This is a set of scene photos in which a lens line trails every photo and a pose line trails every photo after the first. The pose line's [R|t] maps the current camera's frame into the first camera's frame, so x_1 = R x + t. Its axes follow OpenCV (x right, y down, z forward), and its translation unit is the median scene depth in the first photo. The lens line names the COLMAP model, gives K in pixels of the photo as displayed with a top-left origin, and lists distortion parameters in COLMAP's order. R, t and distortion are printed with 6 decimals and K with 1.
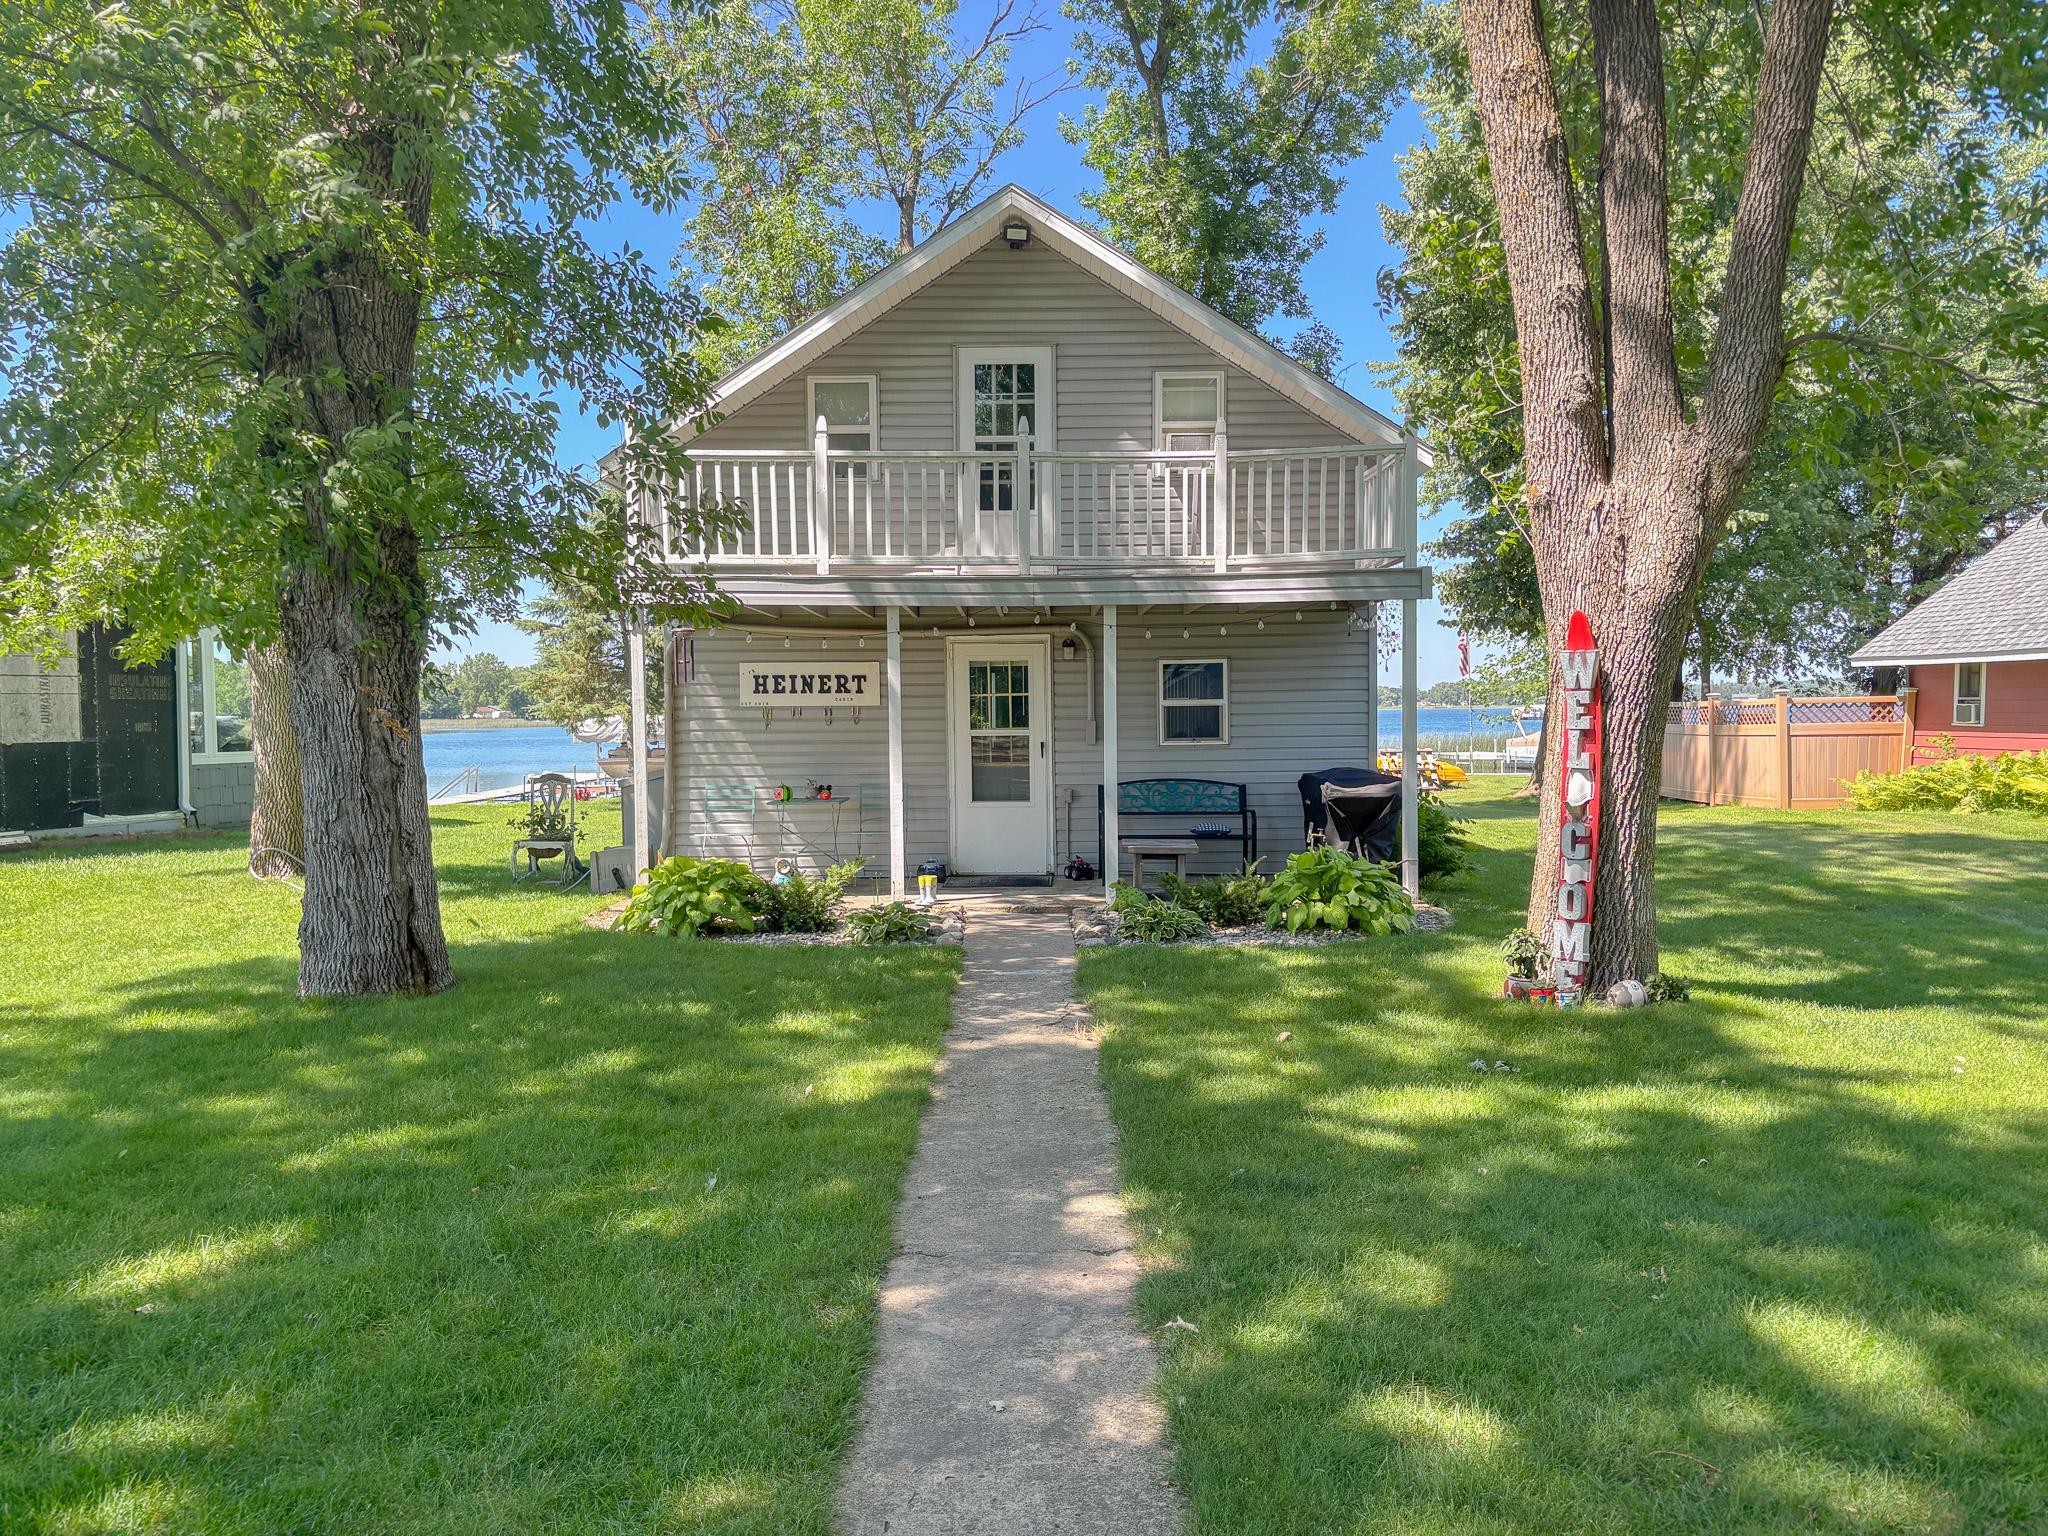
lens RADIAL K [[1561.0, 0, 1032.3], [0, 1561.0, 777.0], [0, 0, 1]] dist [0.043341, -0.003340]
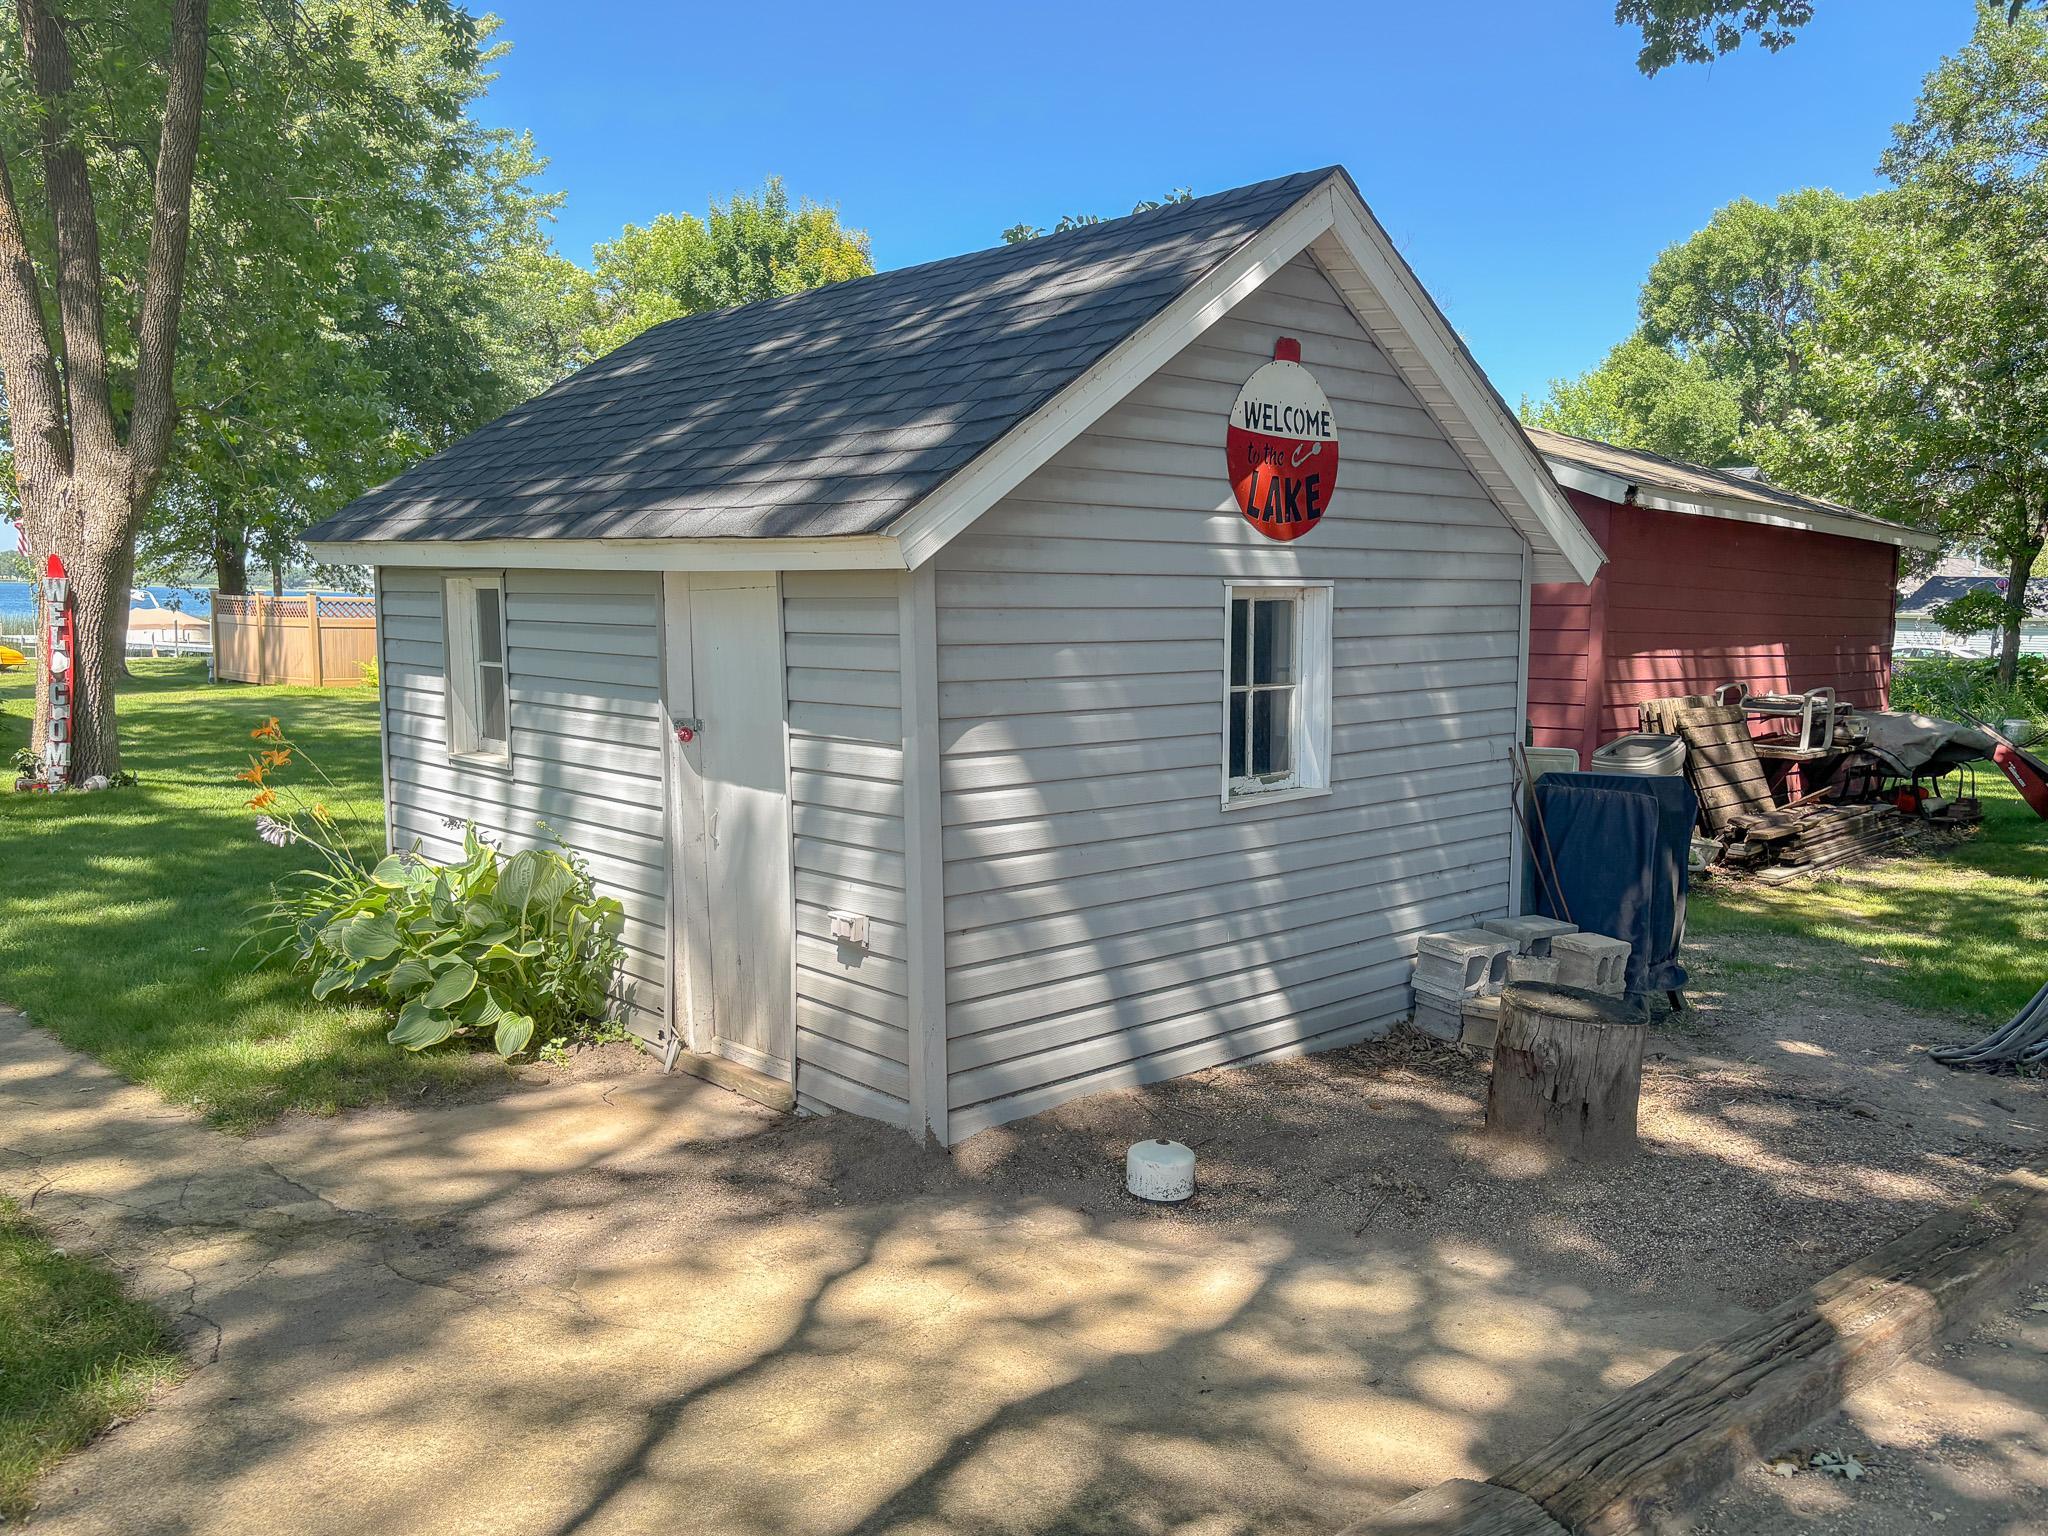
lens RADIAL K [[1612.2, 0, 1025.4], [0, 1612.2, 783.8], [0, 0, 1]] dist [0.011616, 0.005739]
pose [[0.689313, -0.050682, 0.722688, -0.107675], [-0.002292, 0.997392, 0.072134, 0.005638], [-0.724460, -0.051380, 0.687399, -0.519049]]
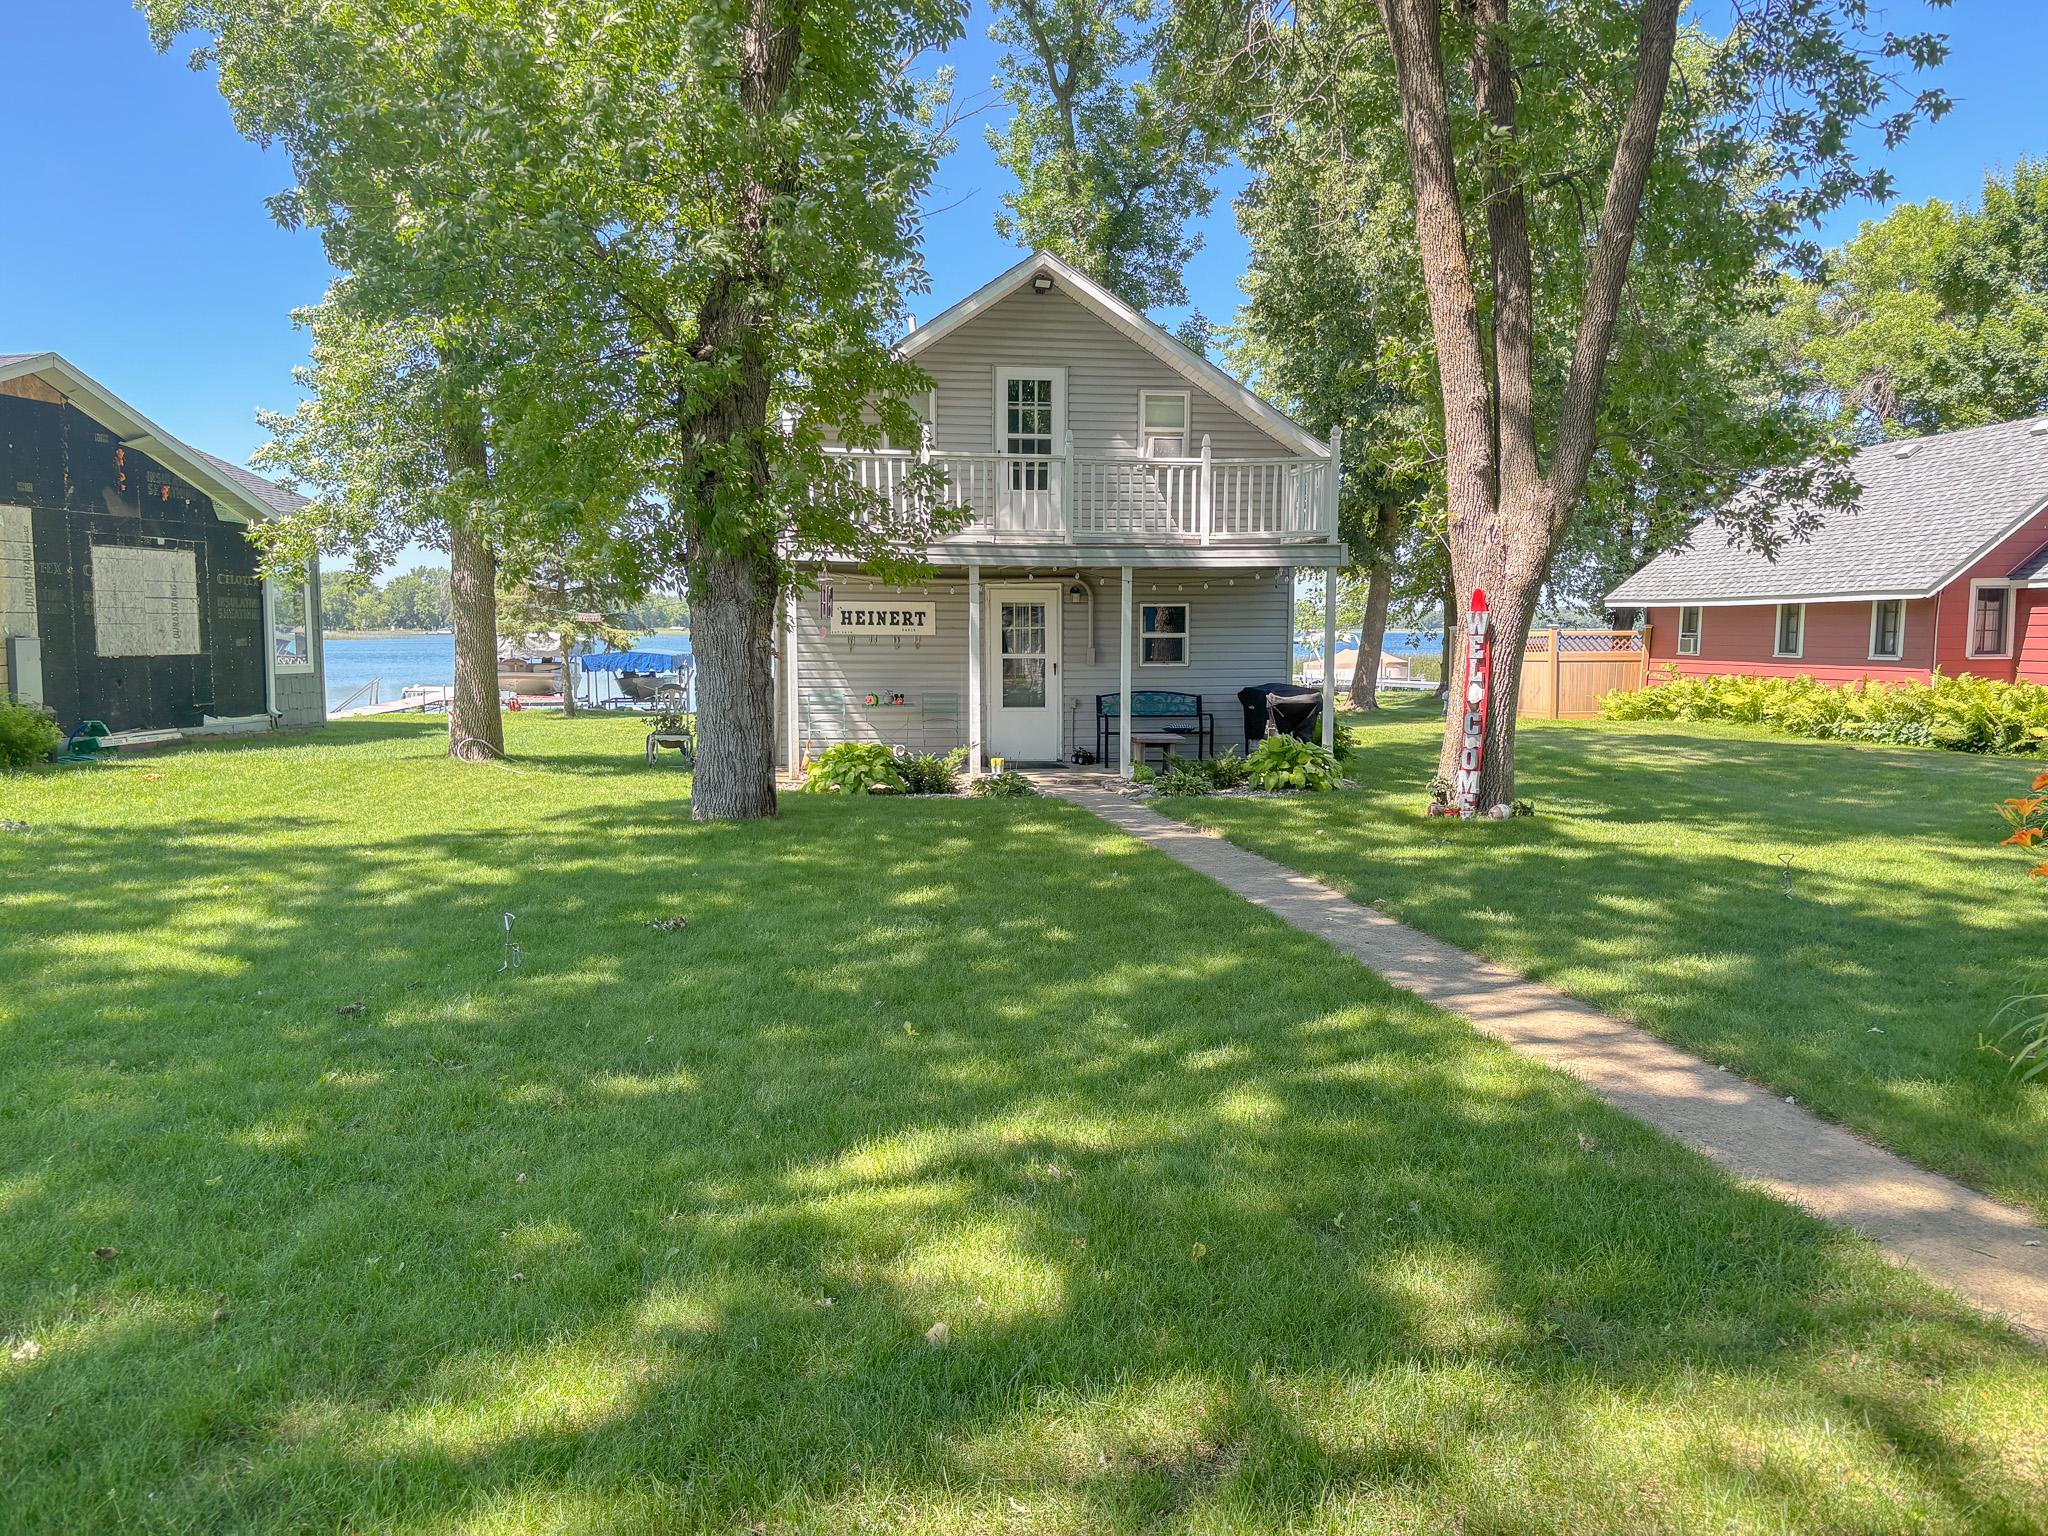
lens RADIAL K [[1546.2, 0, 1029.5], [0, 1546.2, 793.4], [0, 0, 1]] dist [0.070187, -0.080608]
pose [[0.990809, -0.003163, 0.135231, -0.205321], [-0.005234, 0.998082, 0.061689, 0.008242], [-0.135167, -0.061830, 0.988892, -0.349479]]
